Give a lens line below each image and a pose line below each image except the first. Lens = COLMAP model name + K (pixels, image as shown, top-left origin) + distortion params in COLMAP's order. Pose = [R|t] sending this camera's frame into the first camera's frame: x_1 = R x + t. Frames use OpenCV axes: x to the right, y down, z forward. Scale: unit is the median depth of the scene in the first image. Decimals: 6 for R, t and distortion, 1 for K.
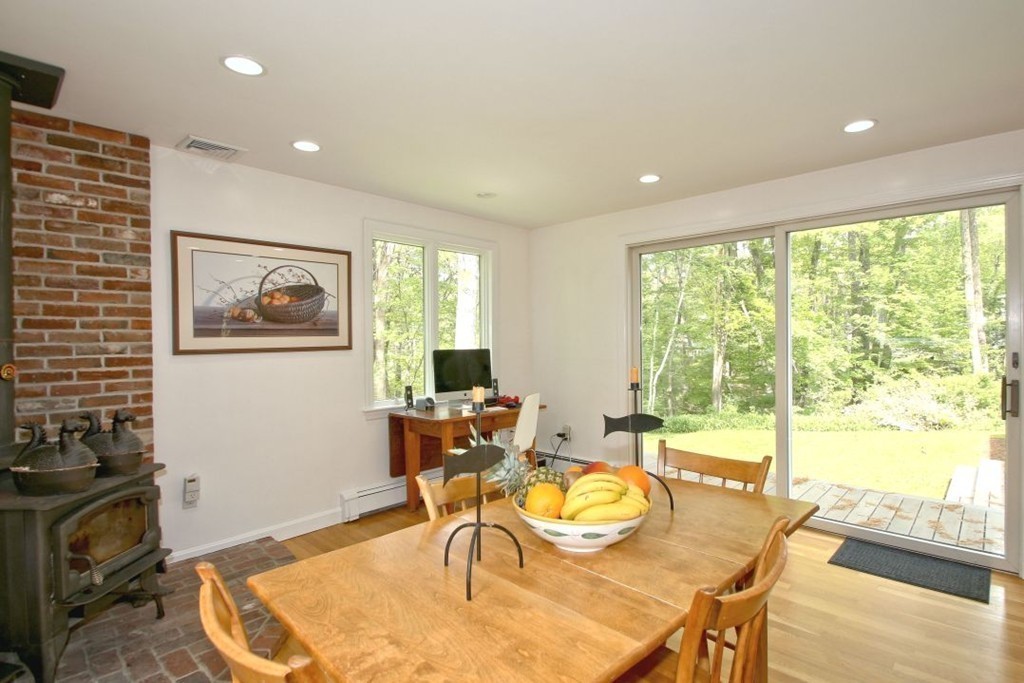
lens RADIAL K [[509.4, 0, 512.0], [0, 509.4, 341.5], [0, 0, 1]] dist [-0.000097, -0.014017]
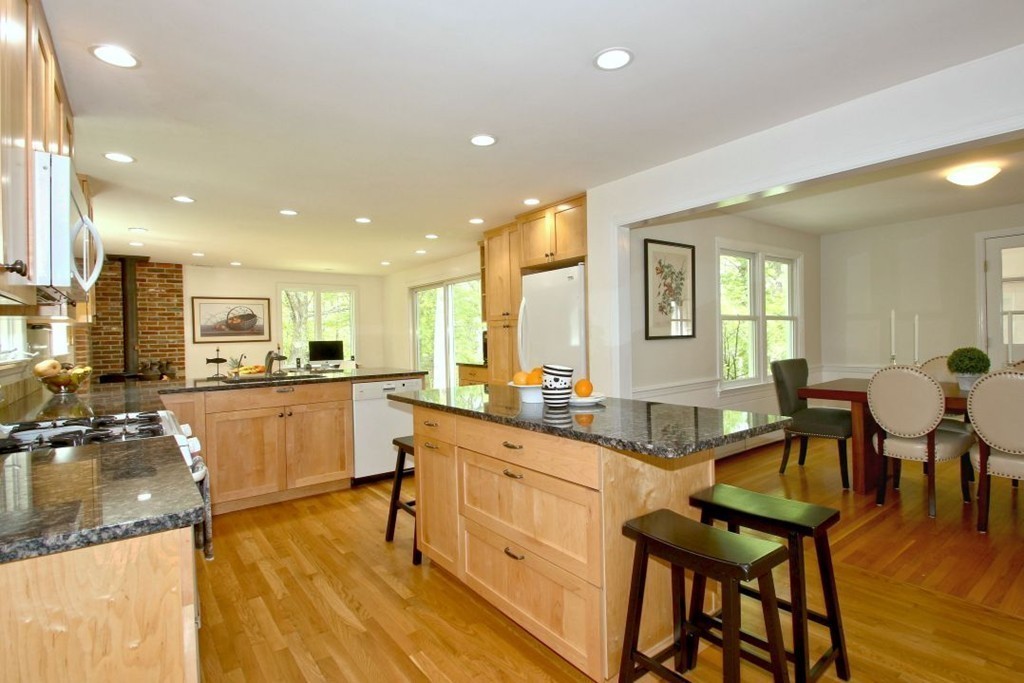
lens RADIAL K [[509.4, 0, 512.0], [0, 509.4, 341.5], [0, 0, 1]] dist [-0.000097, -0.014017]
pose [[0.988148, -0.011445, -0.153075, 1.492636], [0.012619, 0.999898, 0.006695, 0.020275], [0.152983, -0.008547, 0.988192, -1.474714]]
